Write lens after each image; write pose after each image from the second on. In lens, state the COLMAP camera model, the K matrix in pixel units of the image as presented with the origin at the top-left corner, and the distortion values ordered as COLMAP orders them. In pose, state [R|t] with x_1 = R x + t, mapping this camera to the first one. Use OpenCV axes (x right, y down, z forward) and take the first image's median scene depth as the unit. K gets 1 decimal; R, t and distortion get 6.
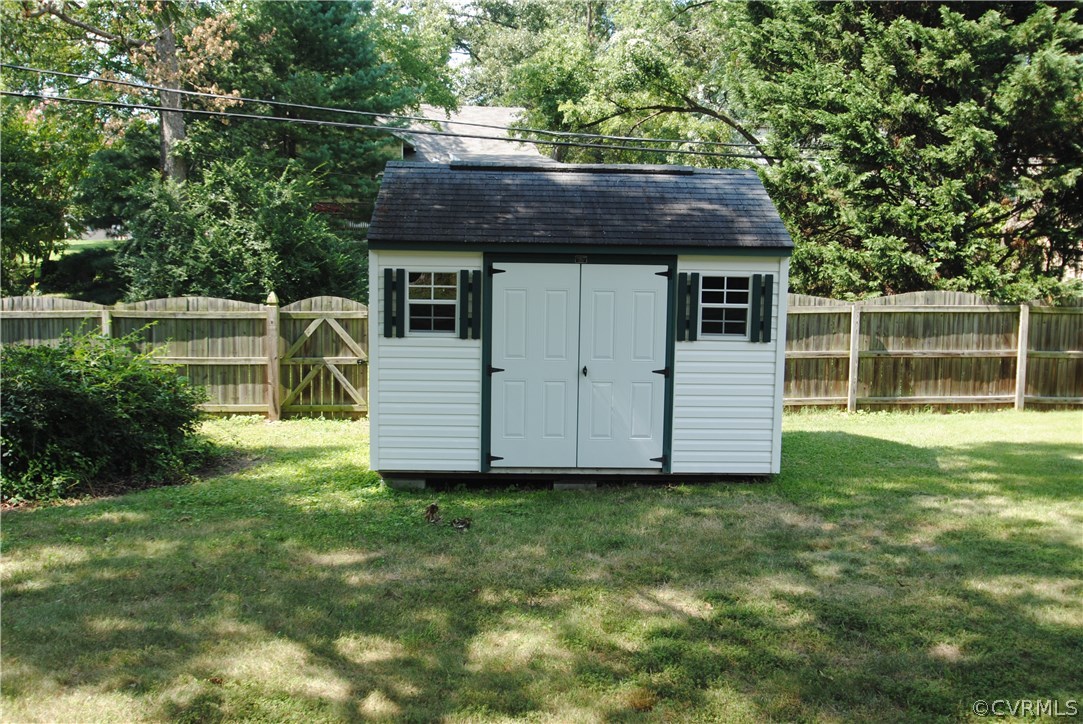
lens RADIAL K [[1110.4, 0, 541.2], [0, 1110.4, 358.7], [0, 0, 1]] dist [-0.054438, 0.000000]
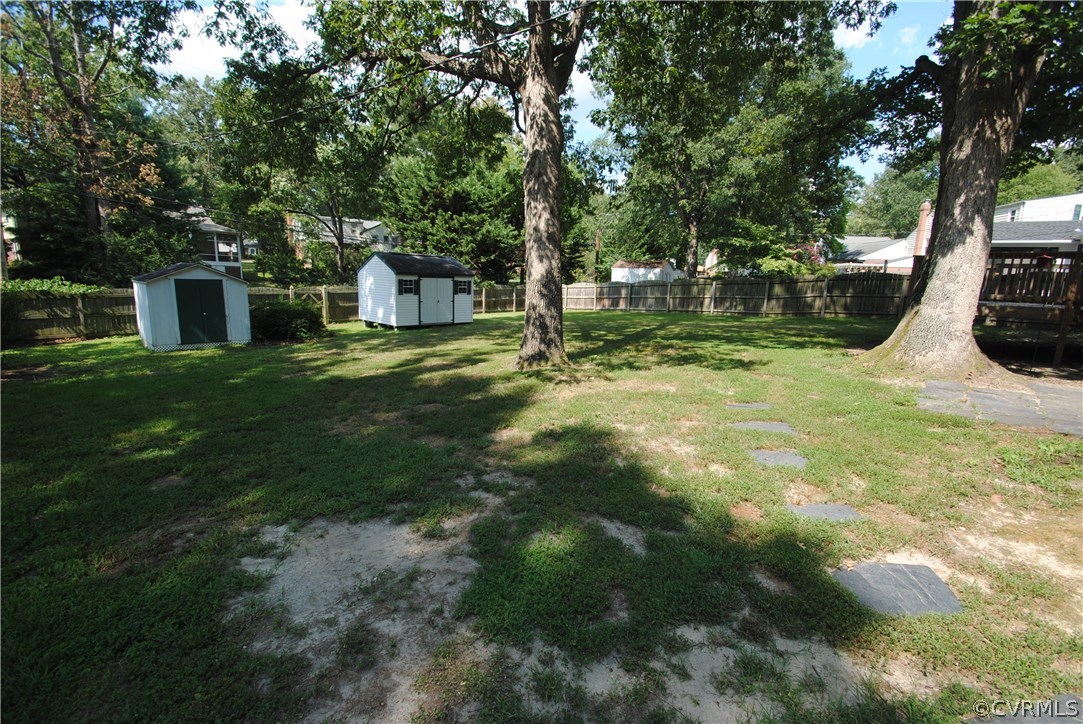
lens RADIAL K [[476.7, 0, 541.2], [0, 476.7, 361.4], [0, 0, 1]] dist [0.001640, -0.008876]
pose [[0.727960, -0.110859, 0.676598, -1.011072], [0.047017, 0.992590, 0.112047, 0.055458], [-0.684006, -0.049754, 0.727778, -0.740069]]
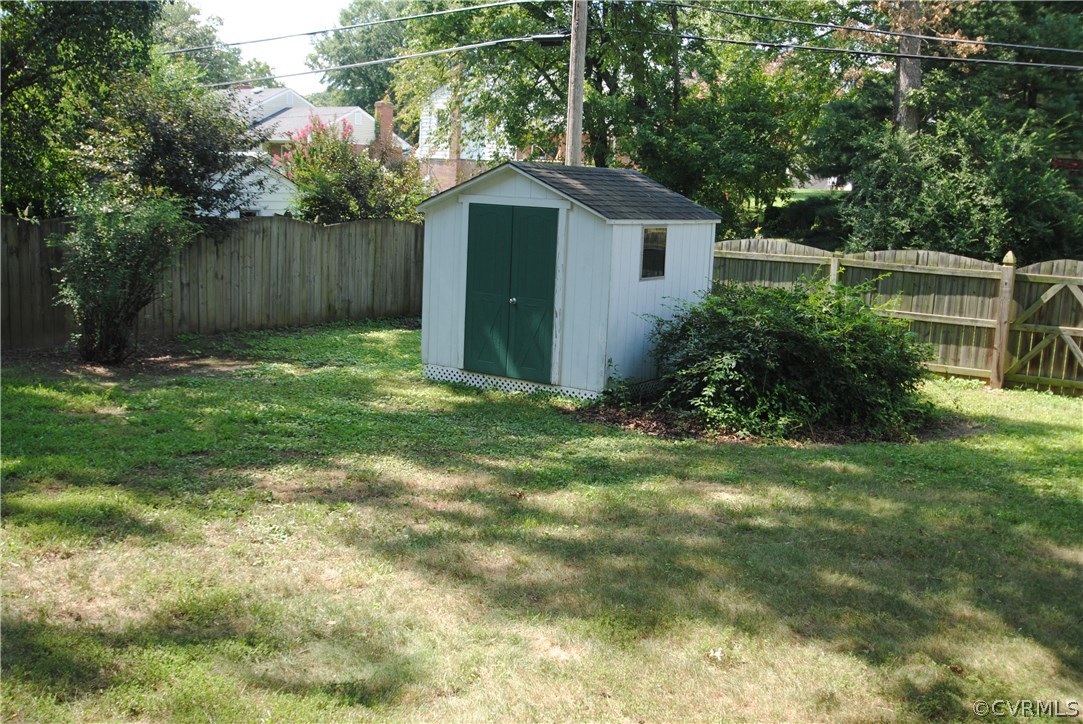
lens RADIAL K [[1110.4, 0, 540.5], [0, 1110.4, 364.6], [0, 0, 1]] dist [-0.054438, 0.000000]
pose [[0.812708, 0.120438, -0.570087, -0.030303], [-0.093314, 0.992679, 0.076689, 0.000633], [0.575150, -0.009128, 0.817997, 0.018283]]
